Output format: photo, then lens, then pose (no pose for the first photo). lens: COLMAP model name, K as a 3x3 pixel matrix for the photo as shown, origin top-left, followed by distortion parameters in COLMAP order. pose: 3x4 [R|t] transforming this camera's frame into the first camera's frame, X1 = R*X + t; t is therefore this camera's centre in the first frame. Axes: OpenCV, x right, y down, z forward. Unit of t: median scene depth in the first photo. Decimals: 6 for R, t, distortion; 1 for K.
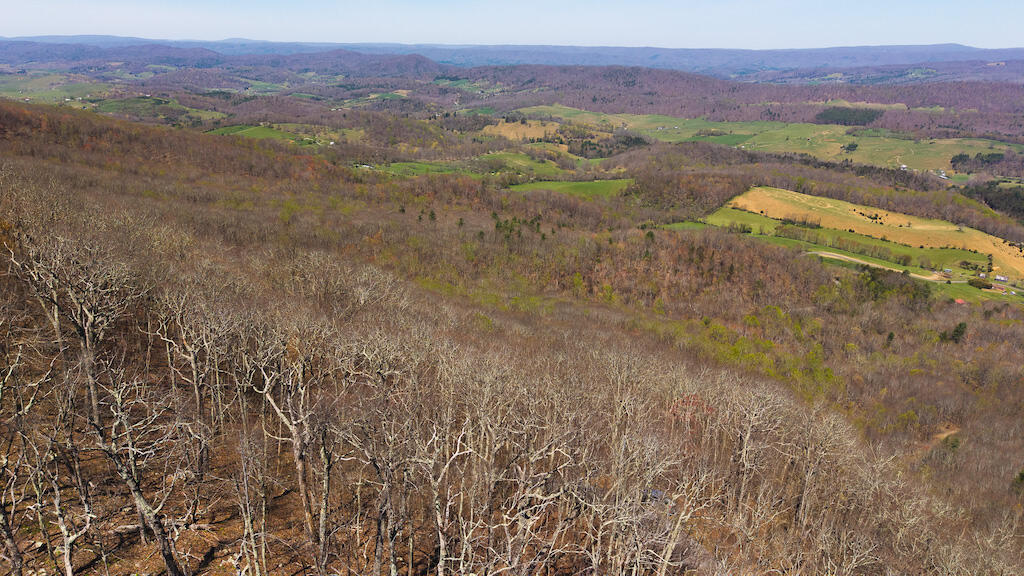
lens RADIAL K [[676.2, 0, 512.0], [0, 676.2, 288.0], [0, 0, 1]] dist [0.035155, -0.051852]
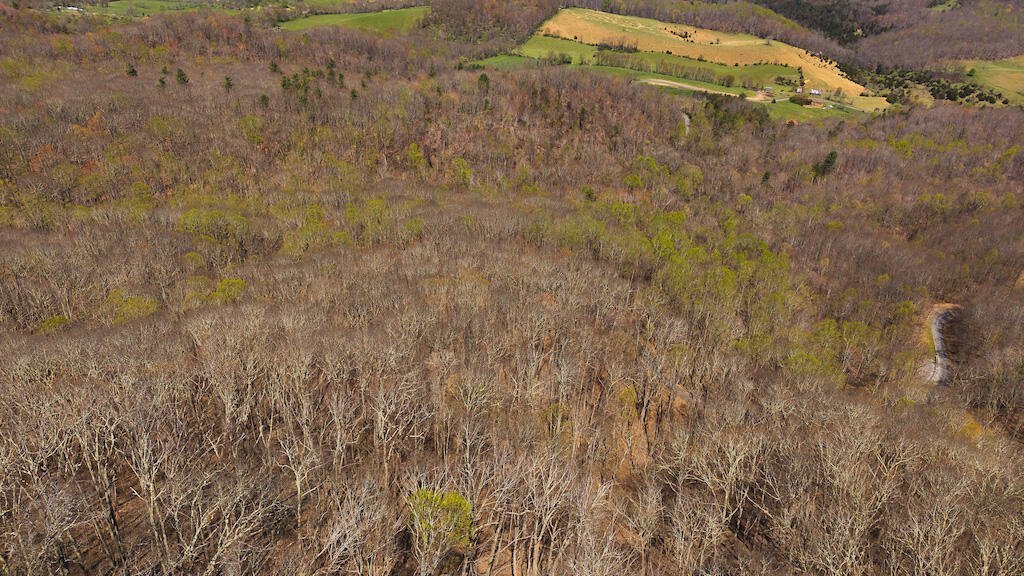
lens RADIAL K [[676.2, 0, 512.0], [0, 676.2, 288.0], [0, 0, 1]] dist [0.035155, -0.051852]
pose [[0.948306, -0.166574, 0.270128, -0.014832], [0.100485, 0.964985, 0.242295, -0.022043], [-0.301030, -0.202626, 0.931839, 0.142647]]
